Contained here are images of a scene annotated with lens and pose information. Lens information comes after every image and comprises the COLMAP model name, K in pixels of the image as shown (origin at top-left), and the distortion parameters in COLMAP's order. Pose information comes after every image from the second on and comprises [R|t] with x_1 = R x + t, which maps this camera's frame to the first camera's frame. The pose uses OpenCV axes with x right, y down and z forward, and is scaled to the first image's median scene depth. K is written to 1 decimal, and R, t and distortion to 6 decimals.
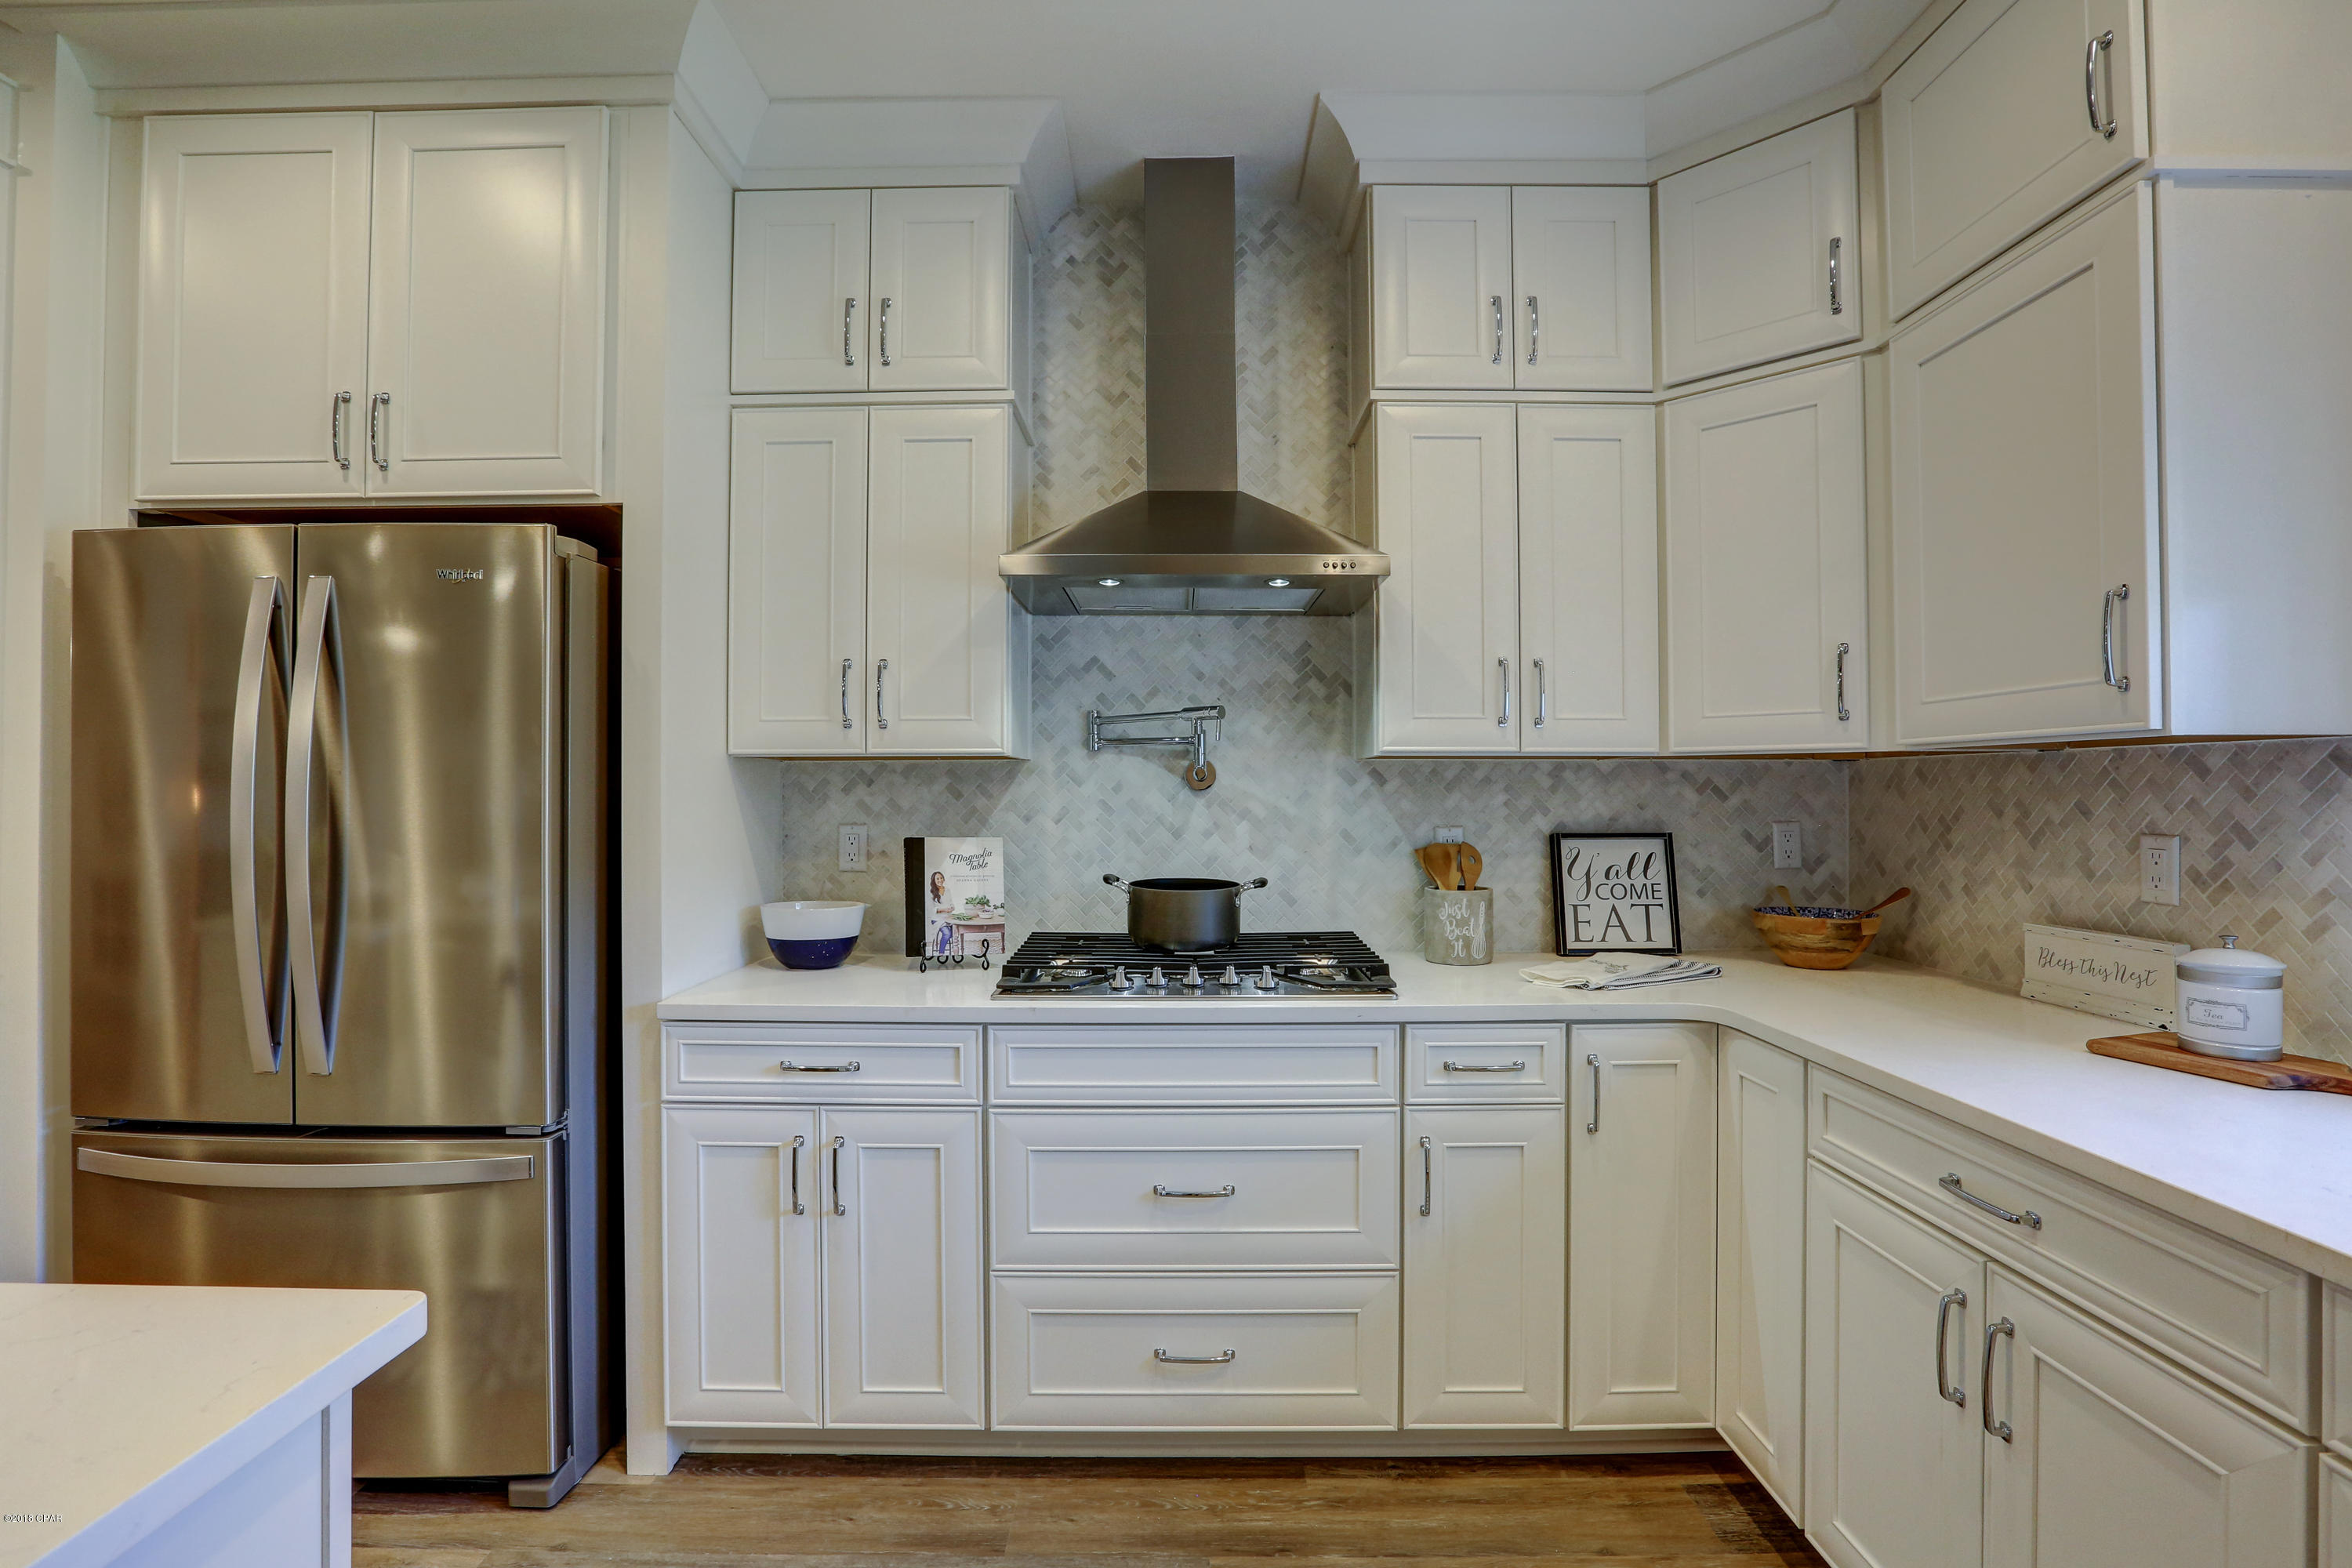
lens RADIAL K [[1086.4, 0, 1190.5], [0, 1086.4, 781.4], [0, 0, 1]] dist [-0.029604, 0.008252]
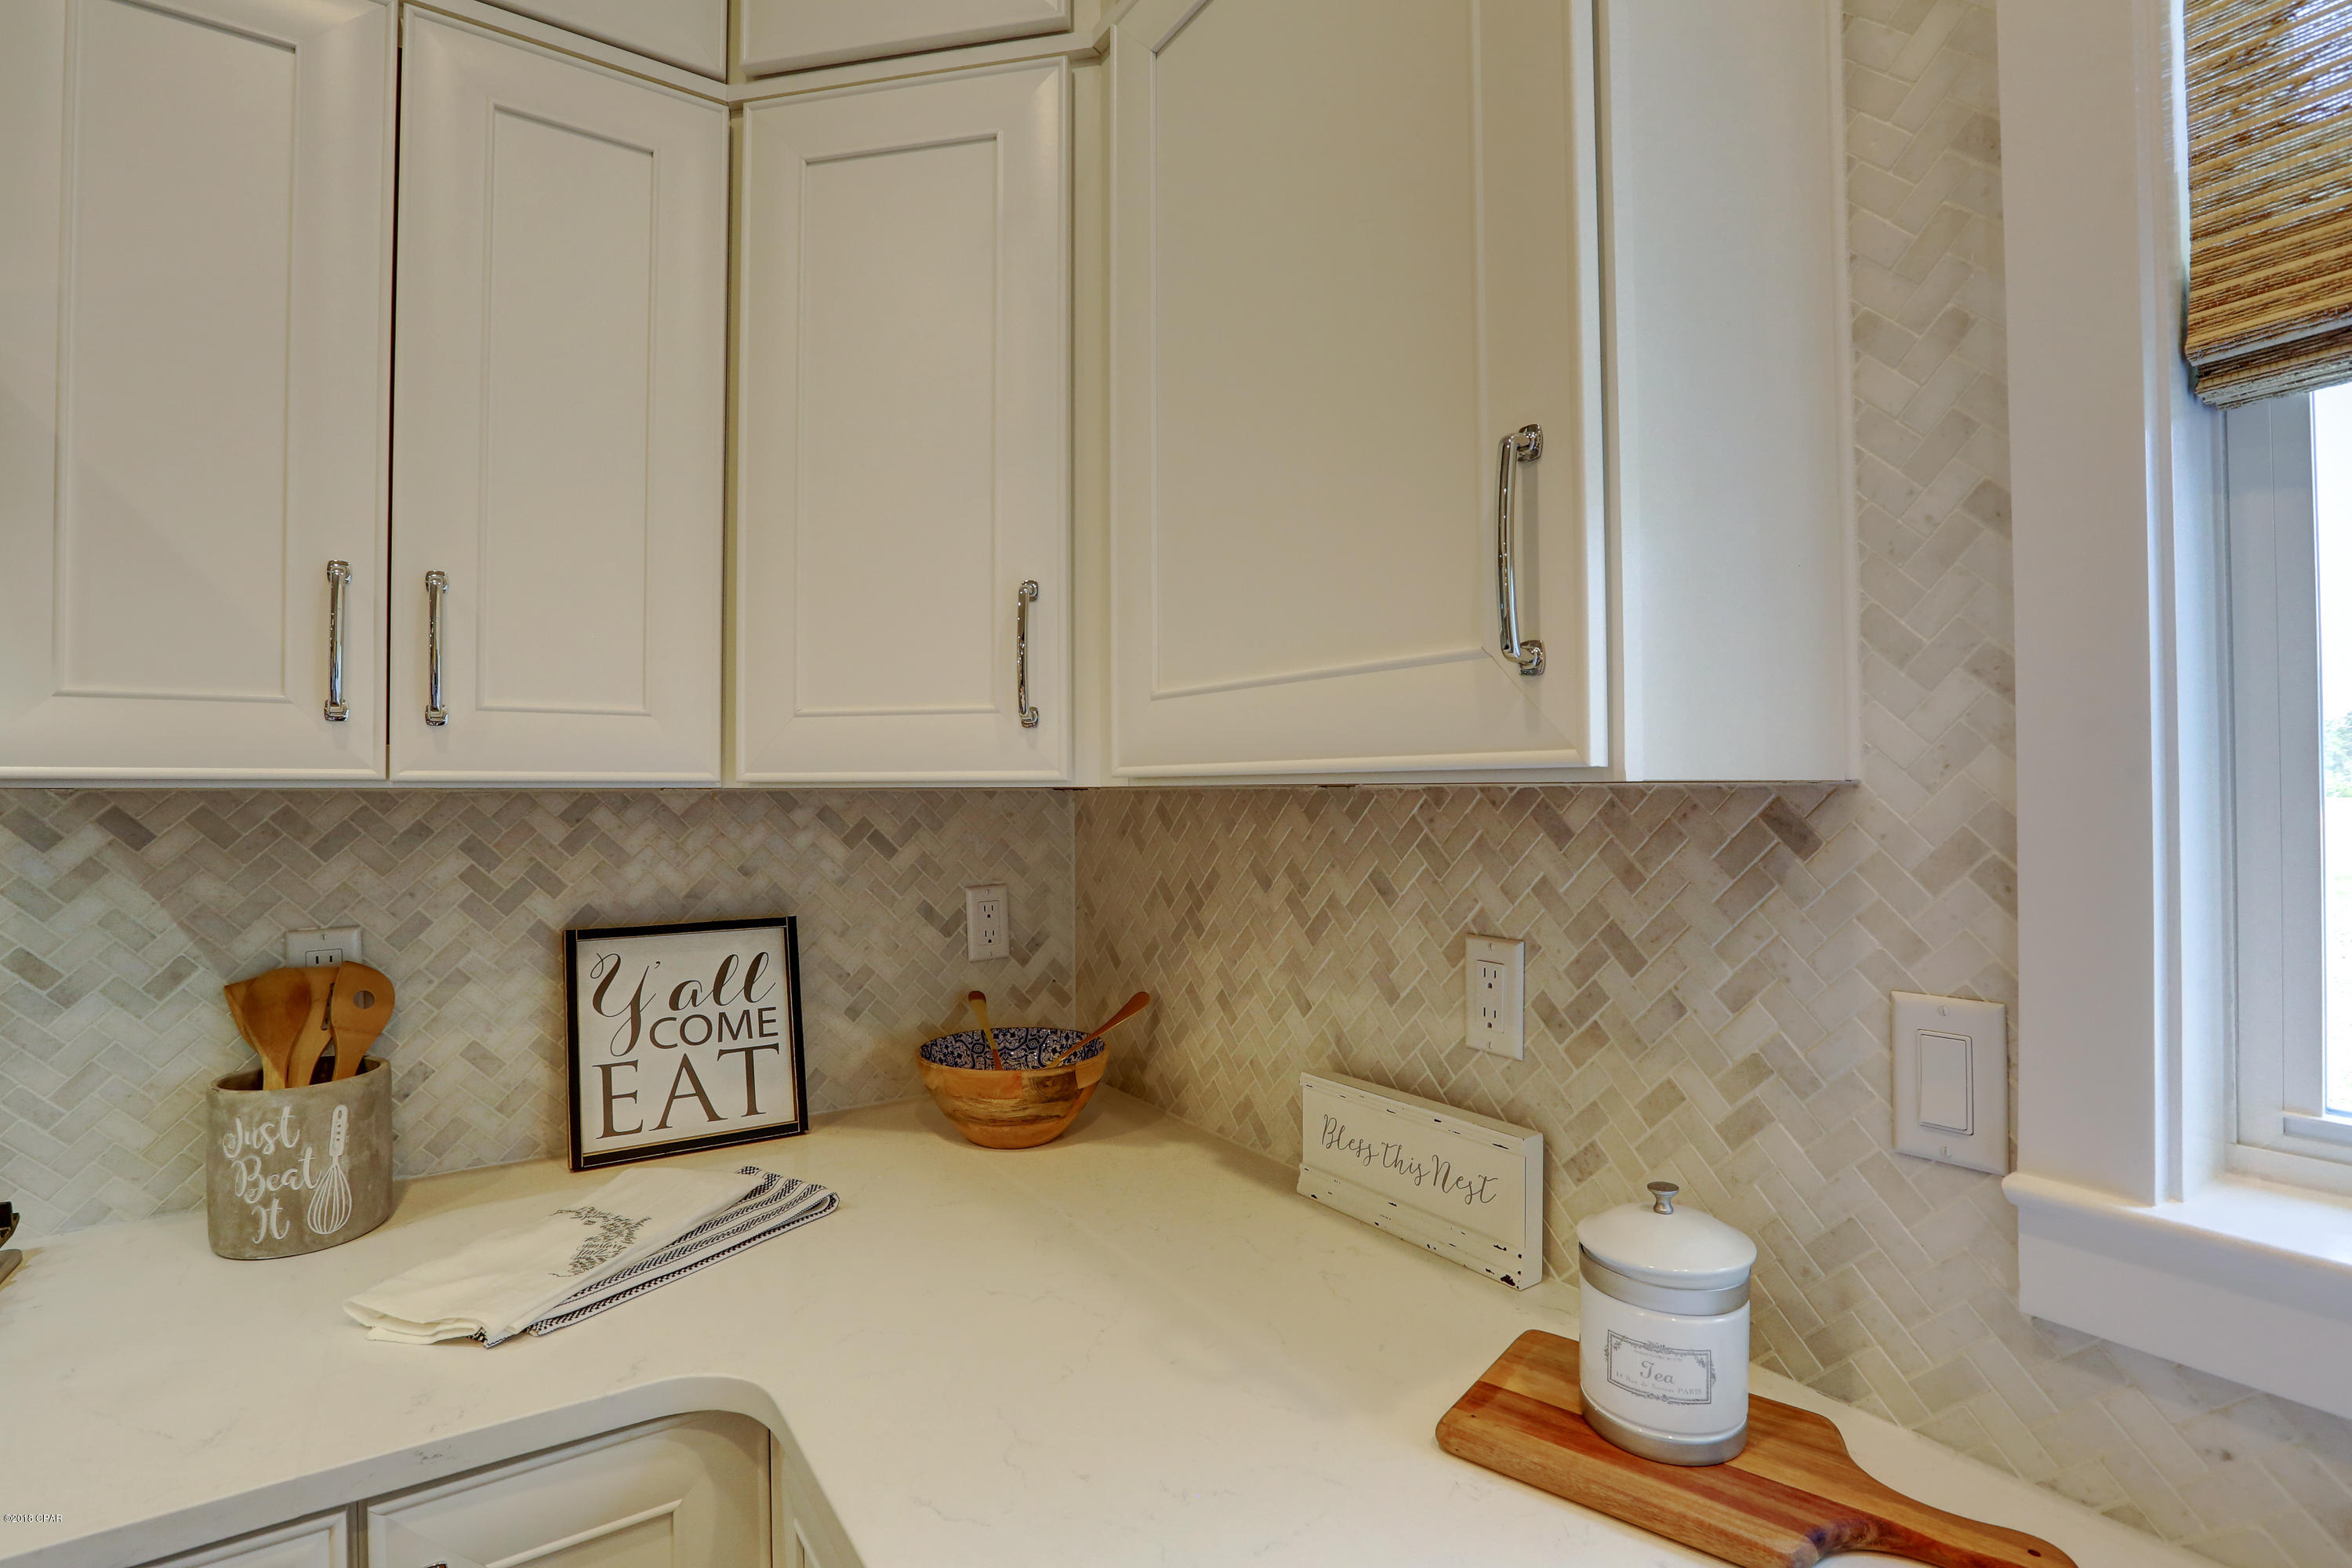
lens RADIAL K [[1086.4, 0, 1178.9], [0, 1086.4, 783.2], [0, 0, 1]] dist [-0.029604, 0.008252]
pose [[0.832662, 0.002306, 0.553777, 0.331935], [-0.002770, 0.999996, 0.000001, -0.026502], [-0.553775, -0.001535, 0.832665, 0.459231]]
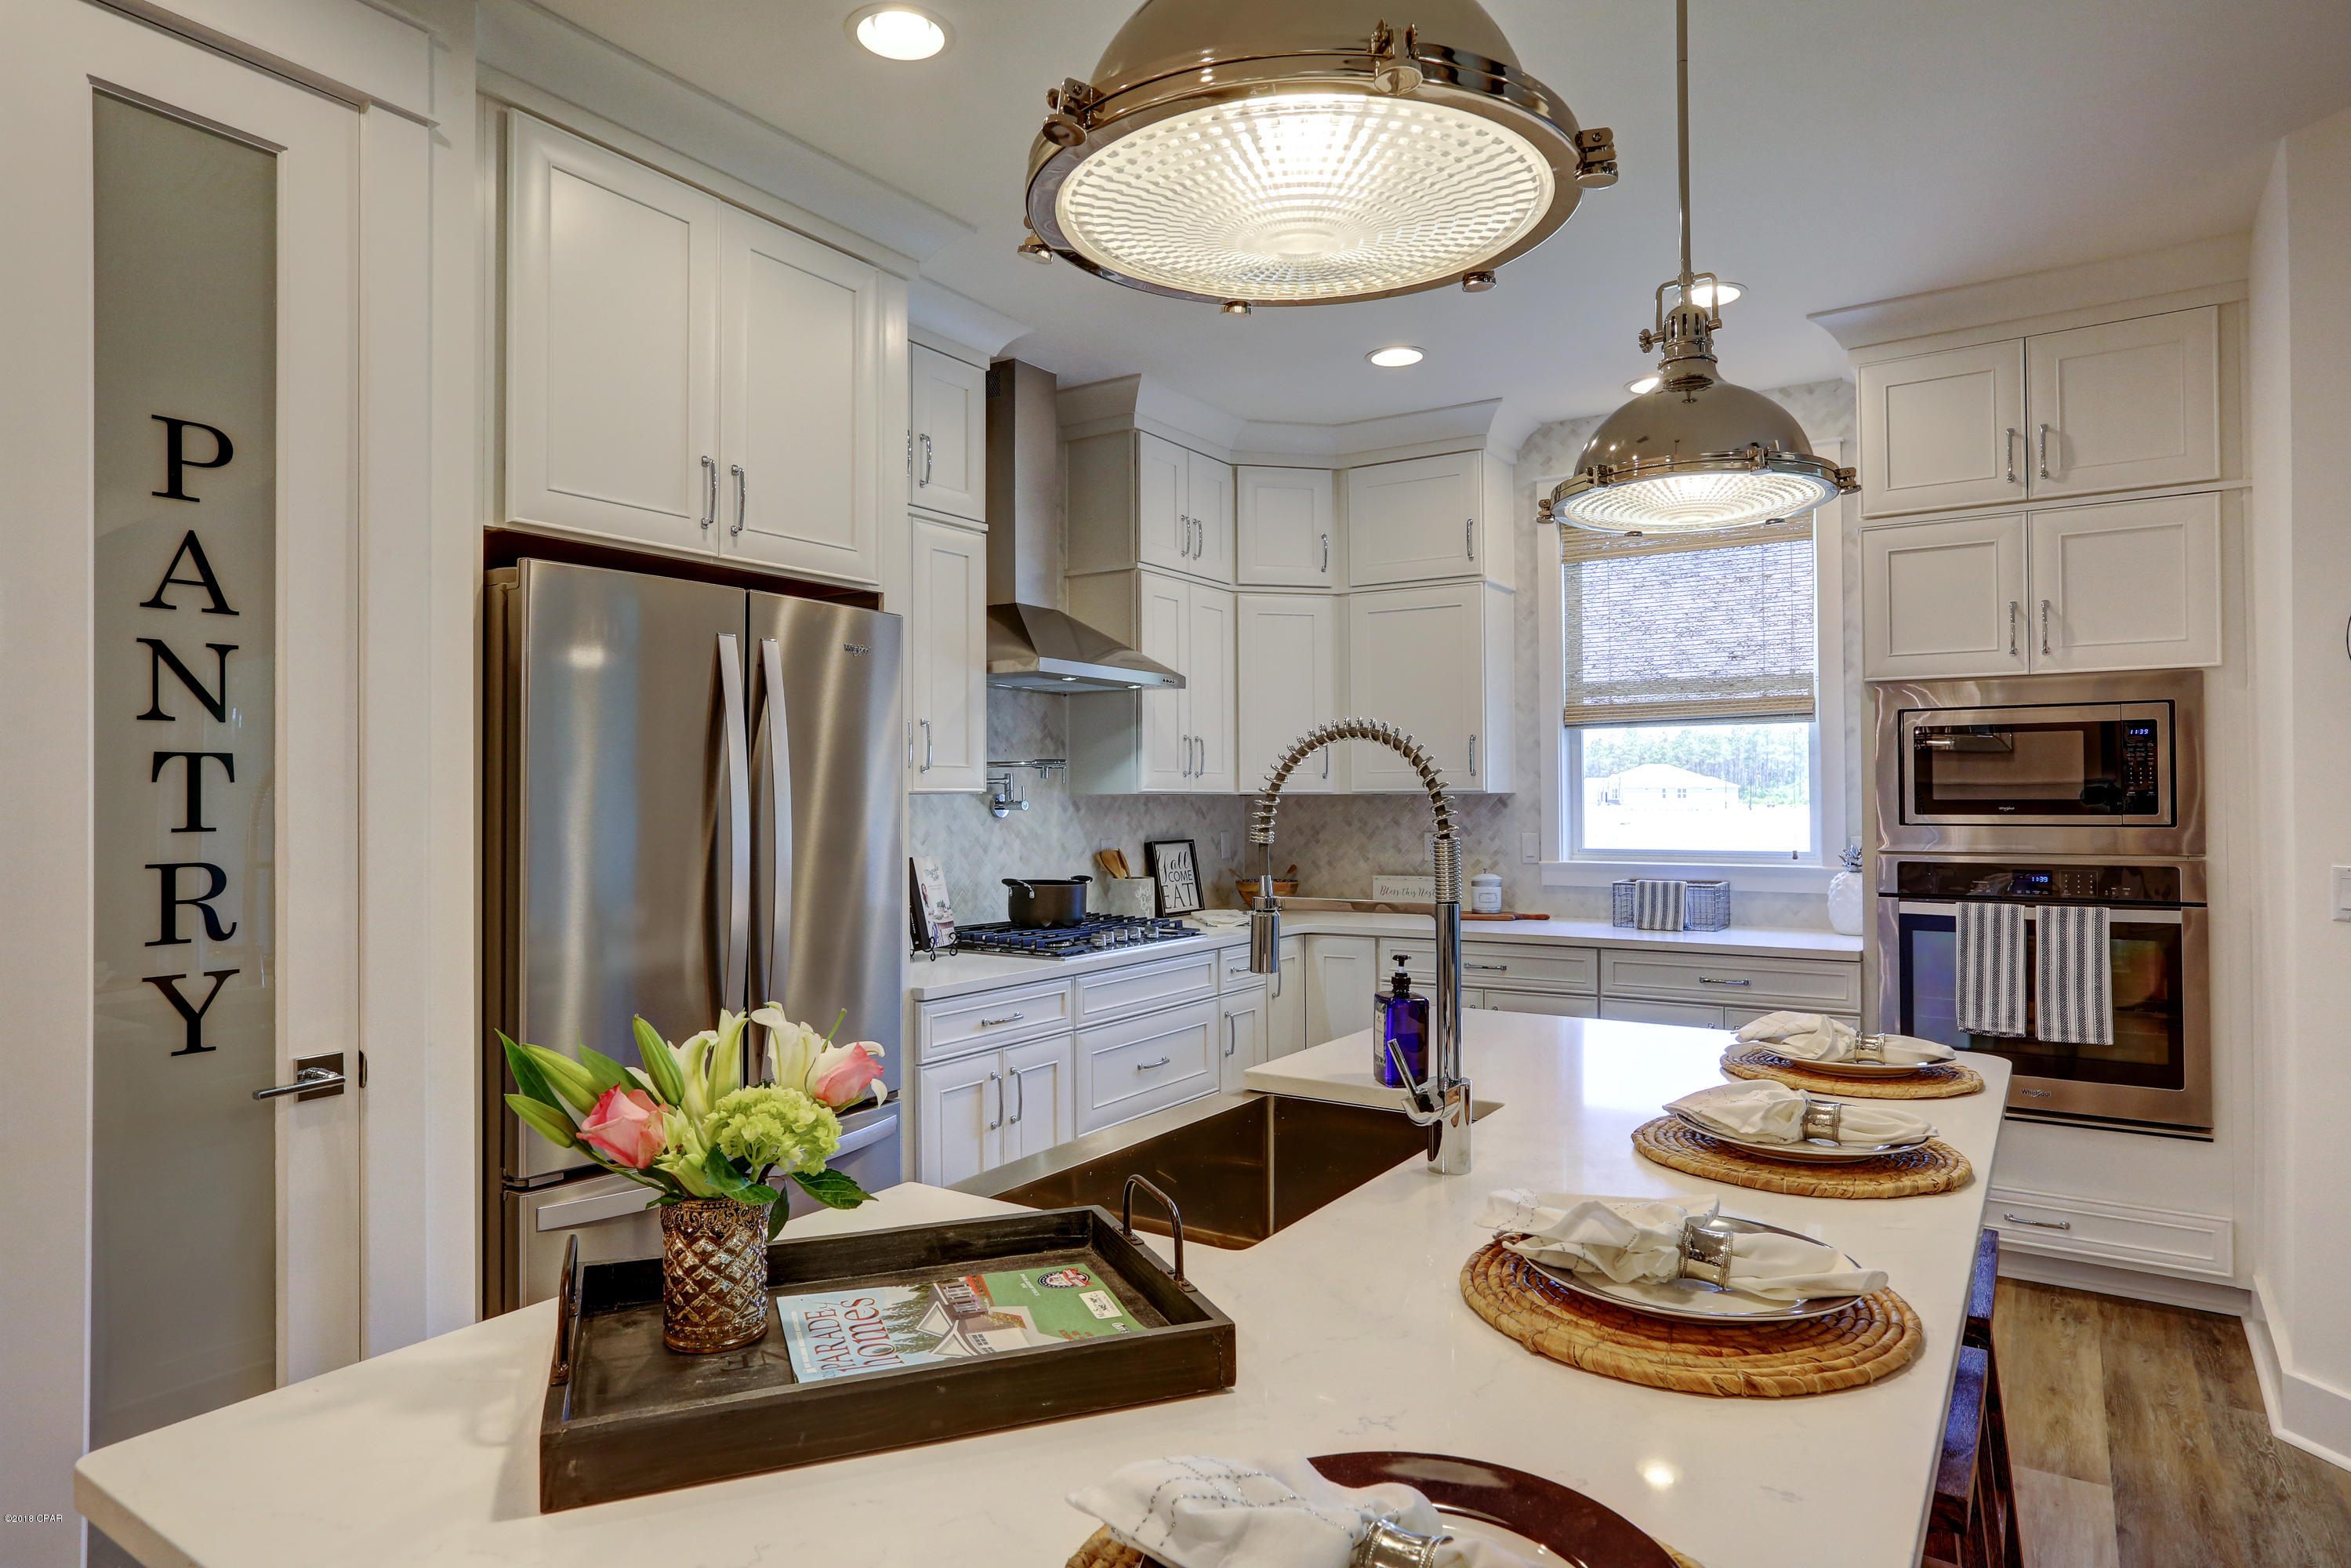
lens RADIAL K [[1380.4, 0, 1171.6], [0, 1380.4, 794.6], [0, 0, 1]] dist [0.004478, 0.002903]
pose [[0.547192, 0.002385, 0.837004, -1.503157], [-0.002545, 0.999996, -0.001185, -0.020743], [-0.837003, -0.001482, 0.547196, -0.143090]]
